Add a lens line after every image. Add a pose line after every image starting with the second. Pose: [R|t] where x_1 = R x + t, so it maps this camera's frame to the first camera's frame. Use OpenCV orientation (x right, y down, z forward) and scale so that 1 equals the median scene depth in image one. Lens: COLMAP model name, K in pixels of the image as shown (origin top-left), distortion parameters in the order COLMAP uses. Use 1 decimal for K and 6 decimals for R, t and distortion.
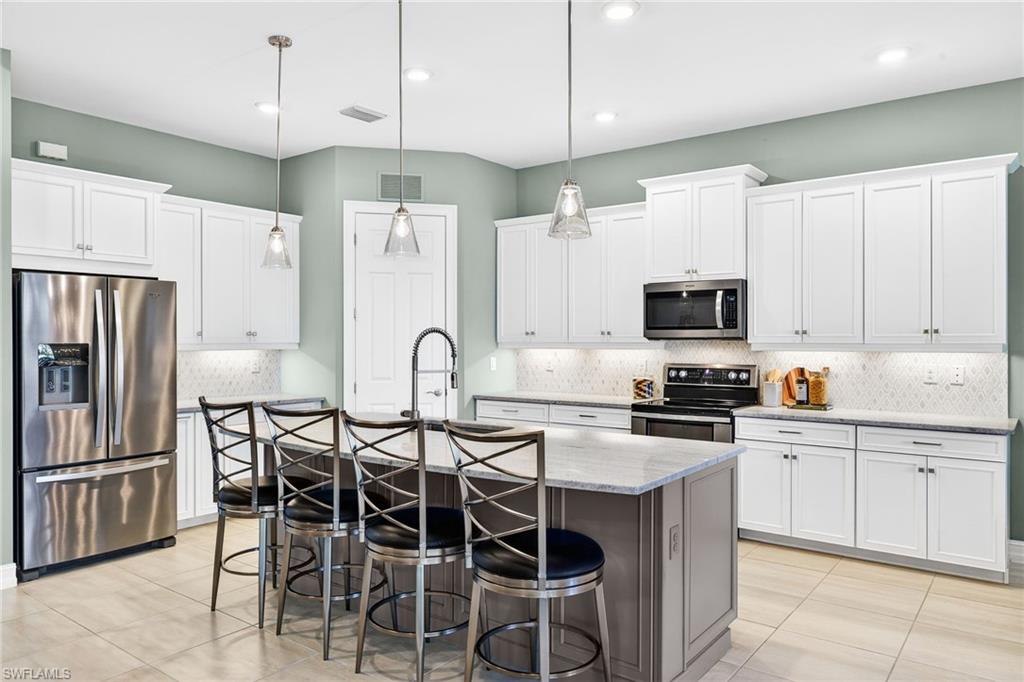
lens RADIAL K [[709.6, 0, 509.9], [0, 709.6, 334.6], [0, 0, 1]] dist [0.011504, -0.006122]
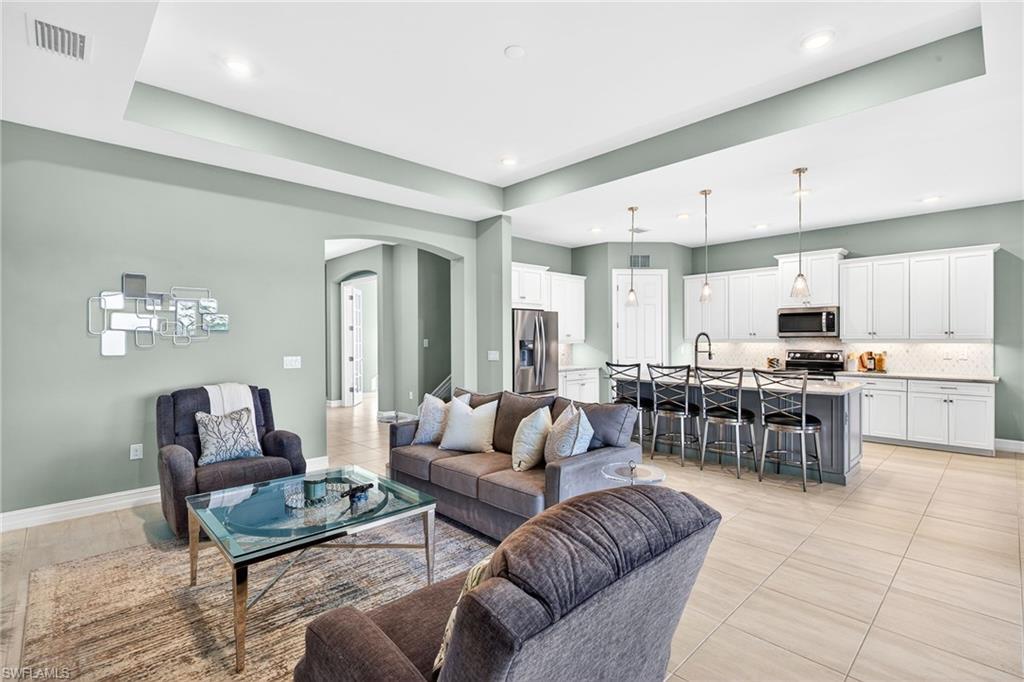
lens RADIAL K [[474.3, 0, 508.0], [0, 474.3, 338.4], [0, 0, 1]] dist [-0.004691, 0.001700]
pose [[0.986533, -0.003383, -0.163529, -0.356948], [0.004327, 0.999976, 0.005418, -0.000753], [0.163507, -0.006053, 0.986524, -0.440986]]
